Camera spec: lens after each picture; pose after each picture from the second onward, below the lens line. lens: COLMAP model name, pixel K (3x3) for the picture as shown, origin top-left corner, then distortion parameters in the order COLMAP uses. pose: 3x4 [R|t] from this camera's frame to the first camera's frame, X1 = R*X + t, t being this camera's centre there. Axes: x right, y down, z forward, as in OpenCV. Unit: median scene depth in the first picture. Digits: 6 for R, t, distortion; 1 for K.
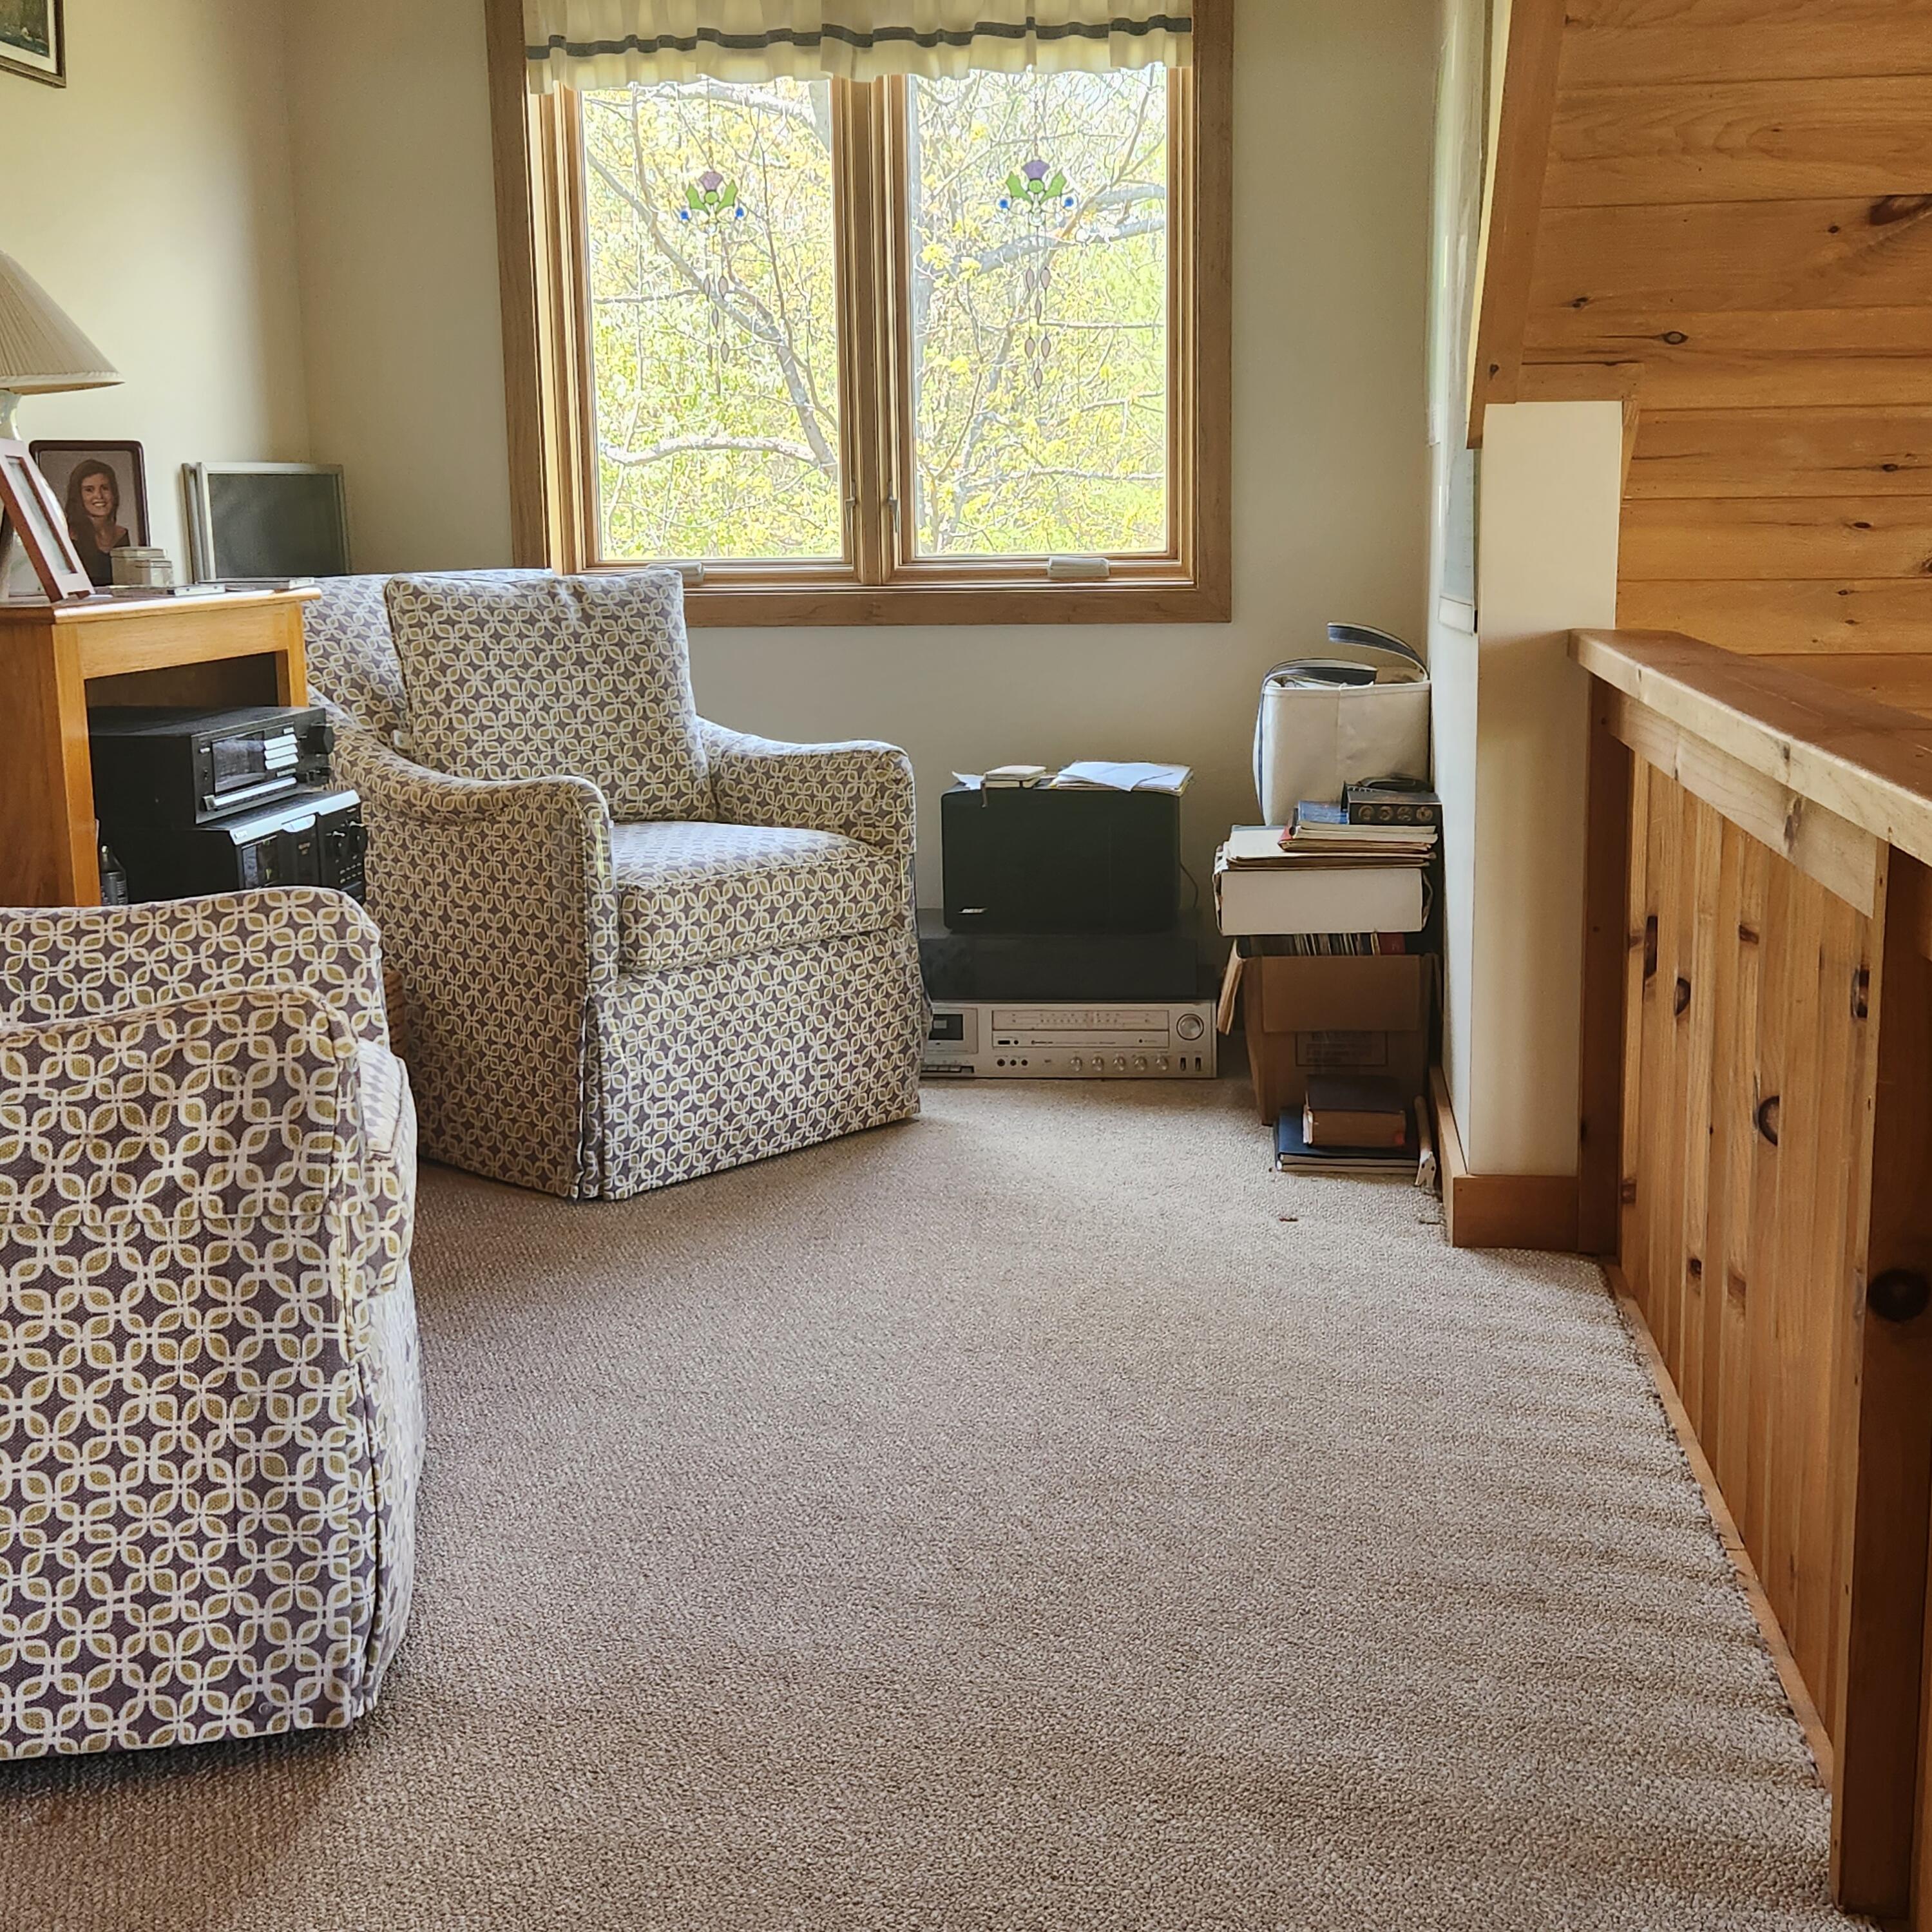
lens RADIAL K [[2493.8, 0, 964.4], [0, 2493.8, 965.0], [0, 0, 1]] dist [0.025358, 0.000000]
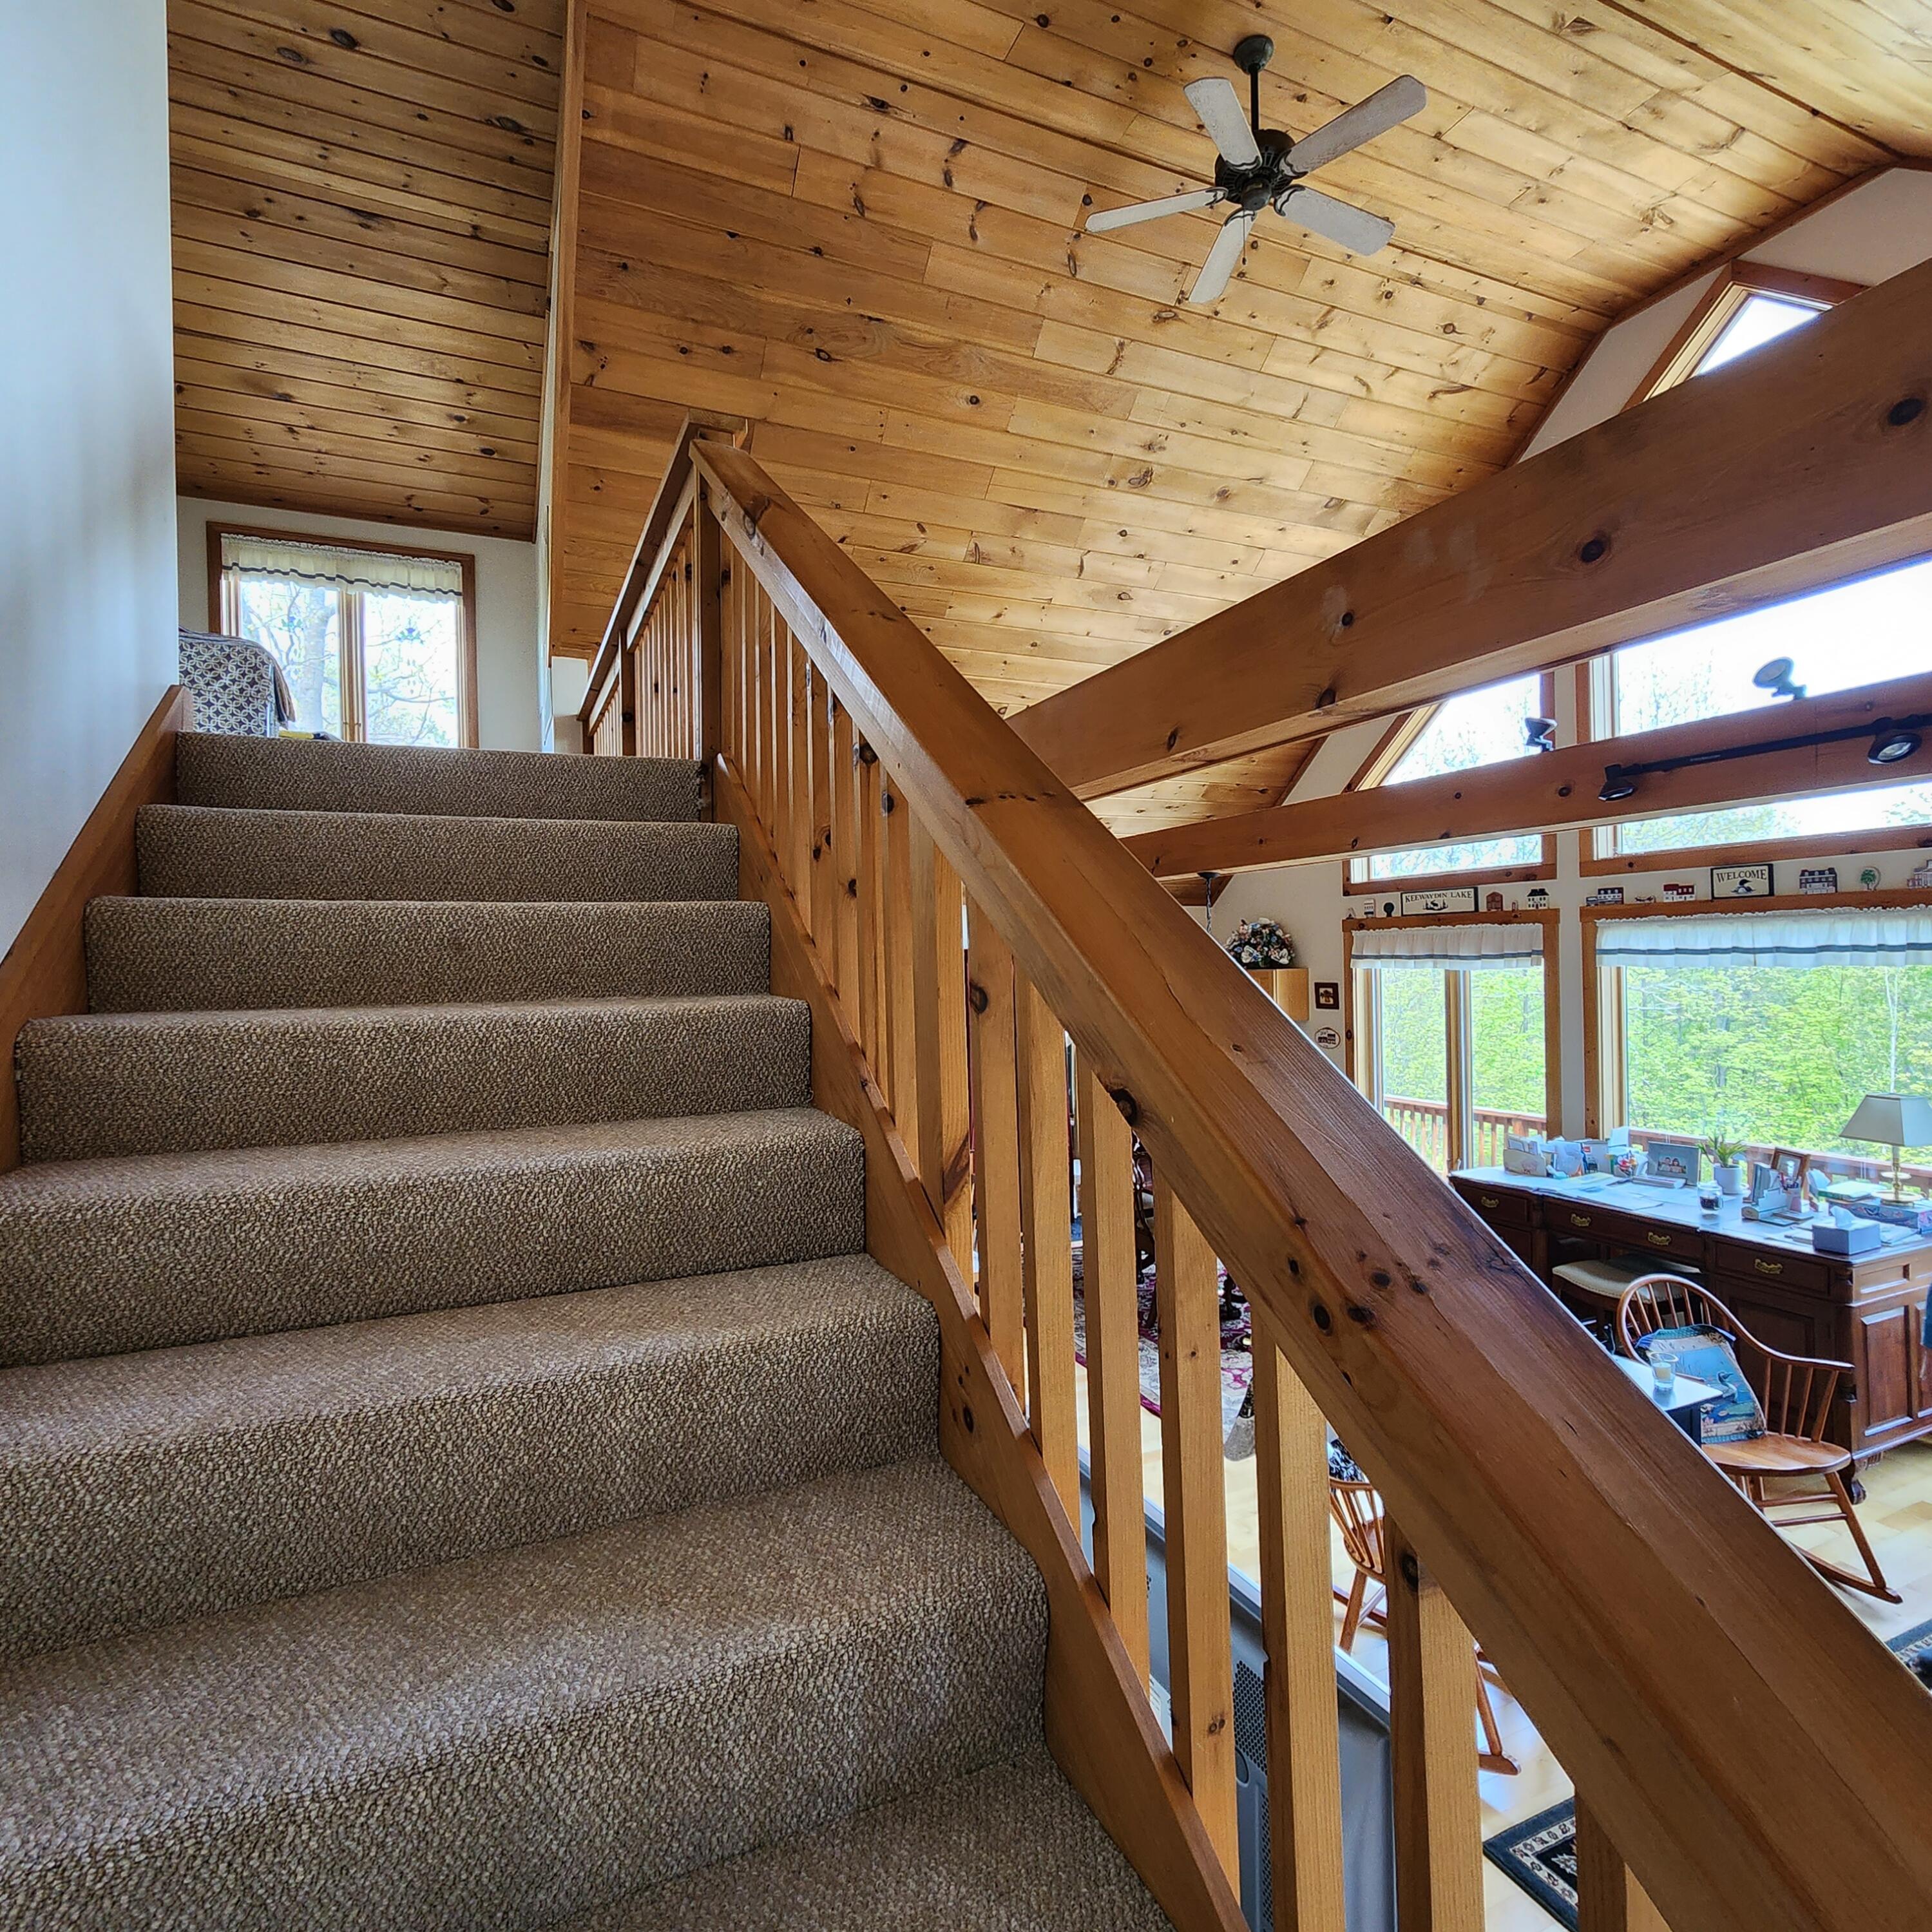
lens RADIAL K [[1053.9, 0, 964.9], [0, 1053.9, 965.4], [0, 0, 1]] dist [0.003764, 0.000451]
pose [[0.853209, -0.007486, 0.521515, -0.182468], [0.105471, 0.981716, -0.158462, 0.981394], [-0.510793, 0.190206, 0.838398, -1.077775]]
